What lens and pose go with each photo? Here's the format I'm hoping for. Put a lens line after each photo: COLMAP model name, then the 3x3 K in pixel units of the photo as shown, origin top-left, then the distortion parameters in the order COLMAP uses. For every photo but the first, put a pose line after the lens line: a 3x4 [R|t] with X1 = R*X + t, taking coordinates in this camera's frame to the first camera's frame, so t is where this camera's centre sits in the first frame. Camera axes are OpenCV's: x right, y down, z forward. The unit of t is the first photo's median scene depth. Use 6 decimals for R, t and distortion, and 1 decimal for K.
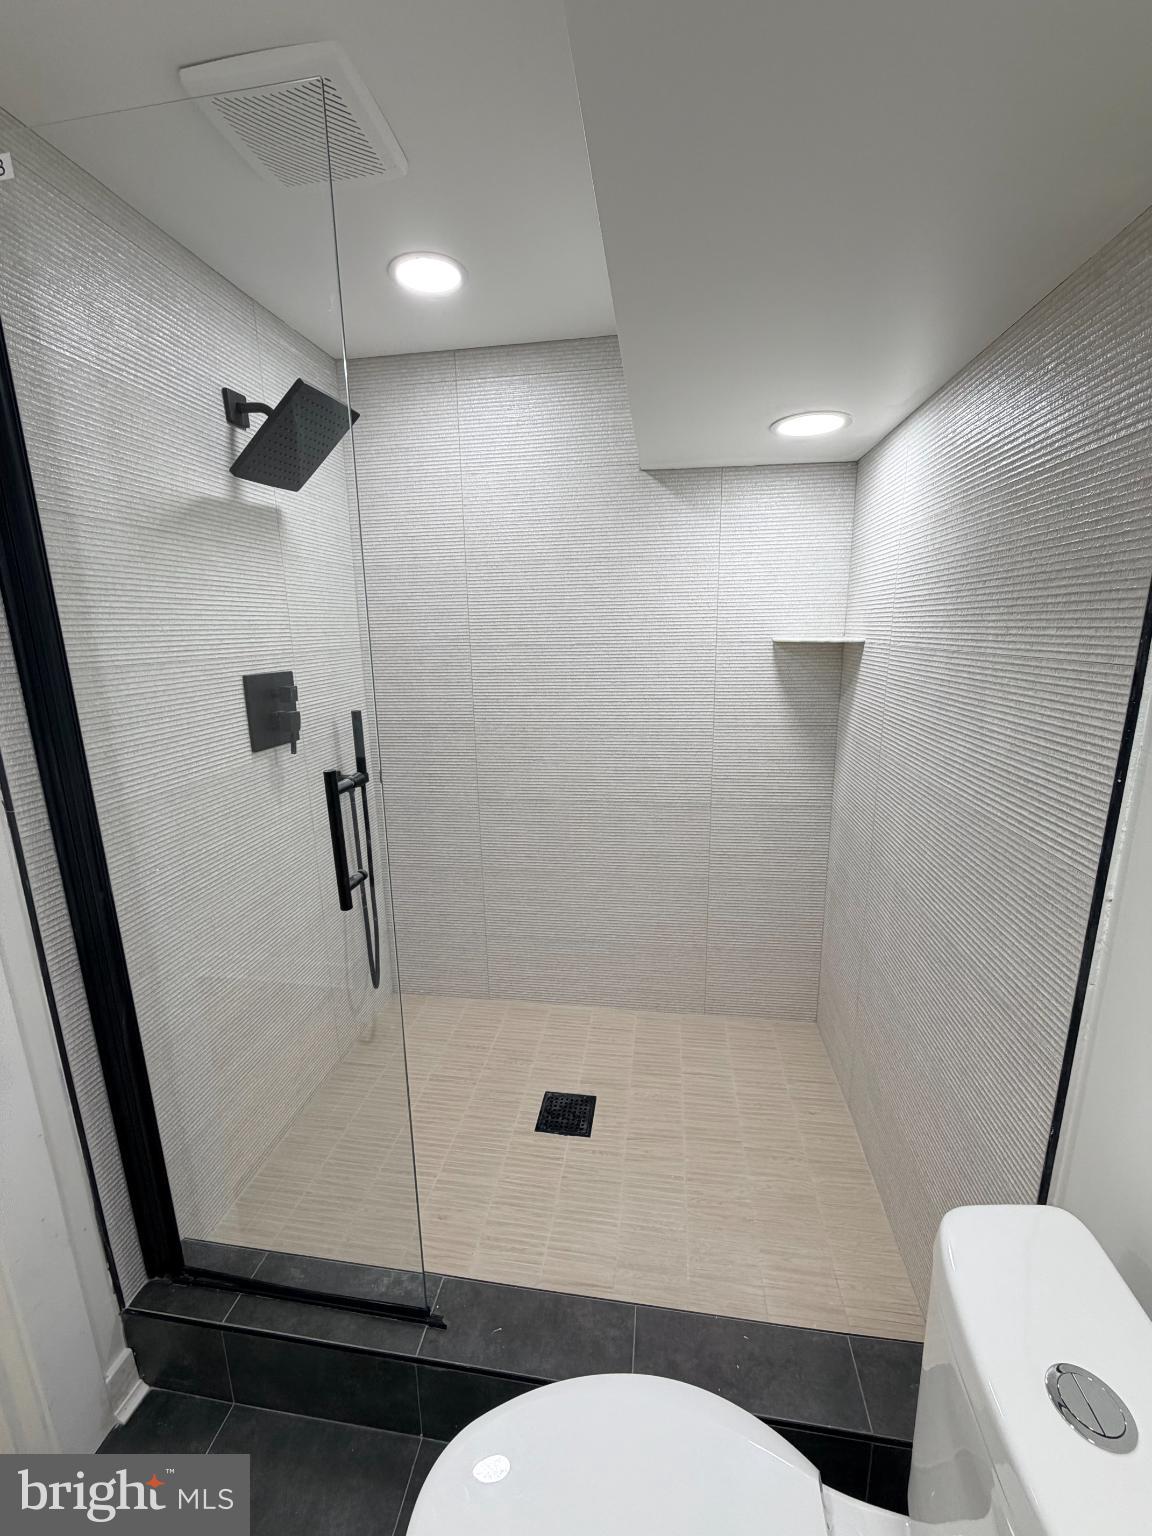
lens RADIAL K [[613.9, 0, 576.0], [0, 613.9, 768.0], [0, 0, 1]] dist [0.021607, -0.000007]
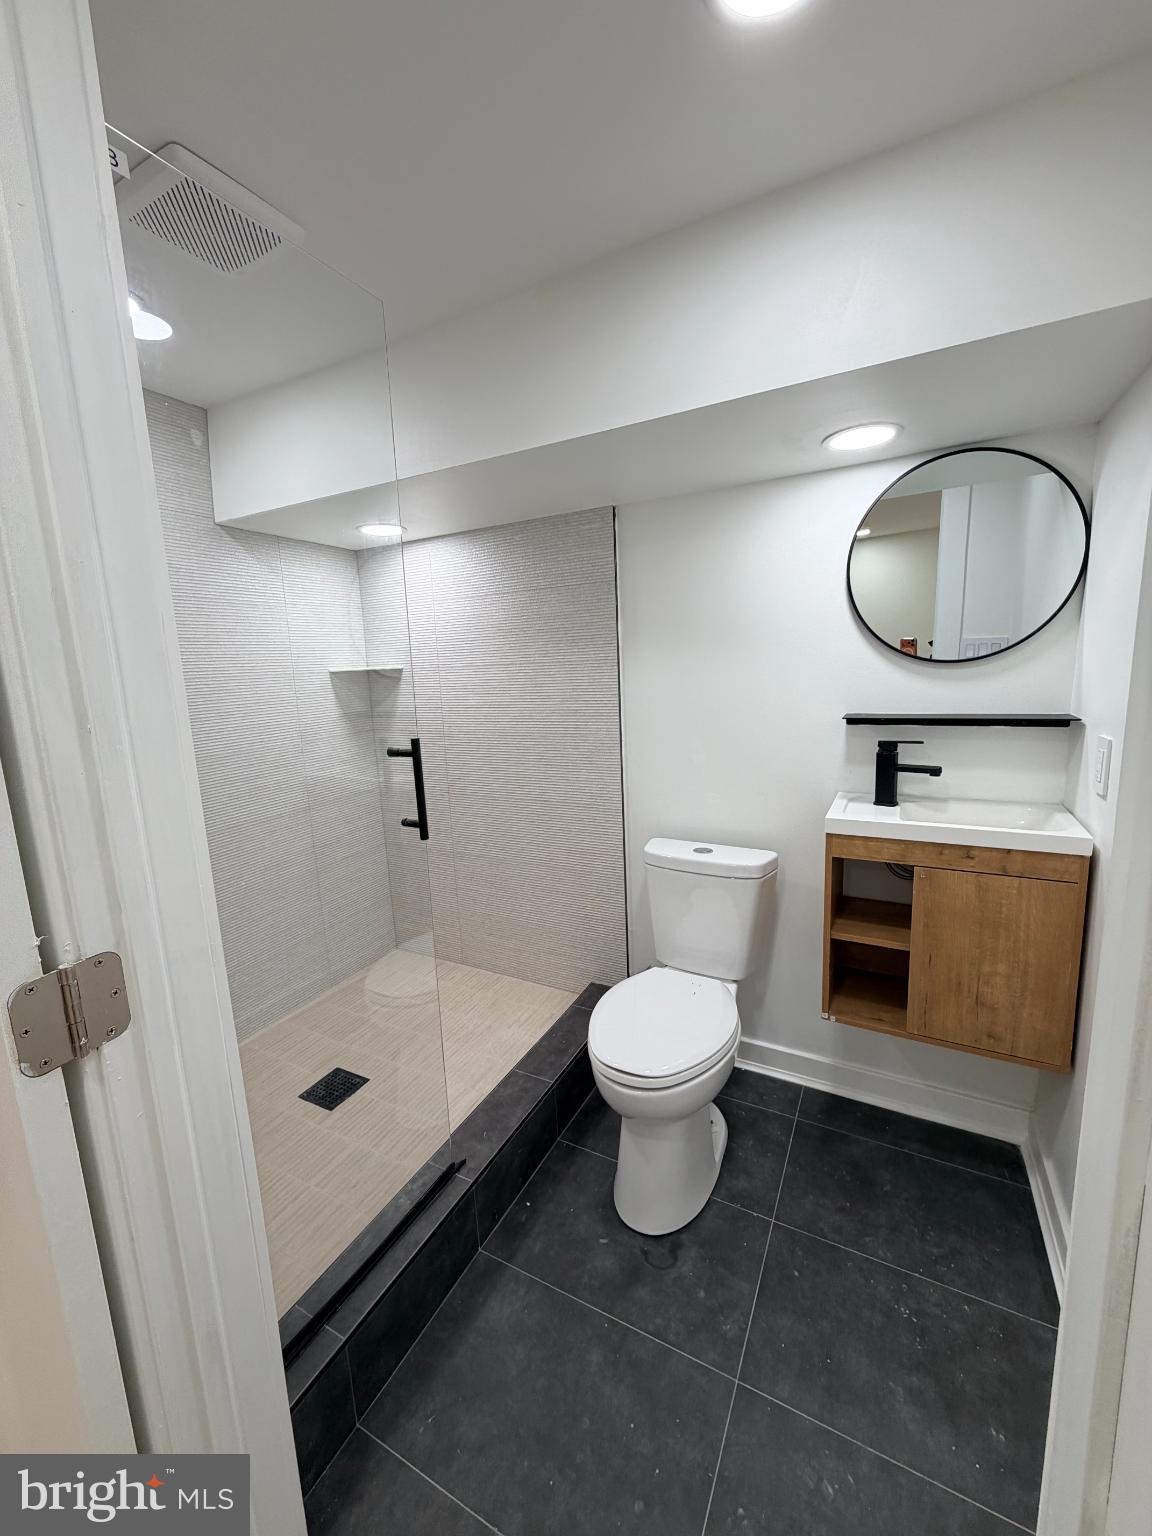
lens RADIAL K [[608.3, 0, 570.2], [0, 608.3, 763.3], [0, 0, 1]] dist [-0.001592, -0.000379]
pose [[0.337124, -0.149179, 0.929566, -0.857104], [0.247217, 0.966745, 0.065488, 0.031385], [-0.908423, 0.207727, 0.362792, 0.106571]]
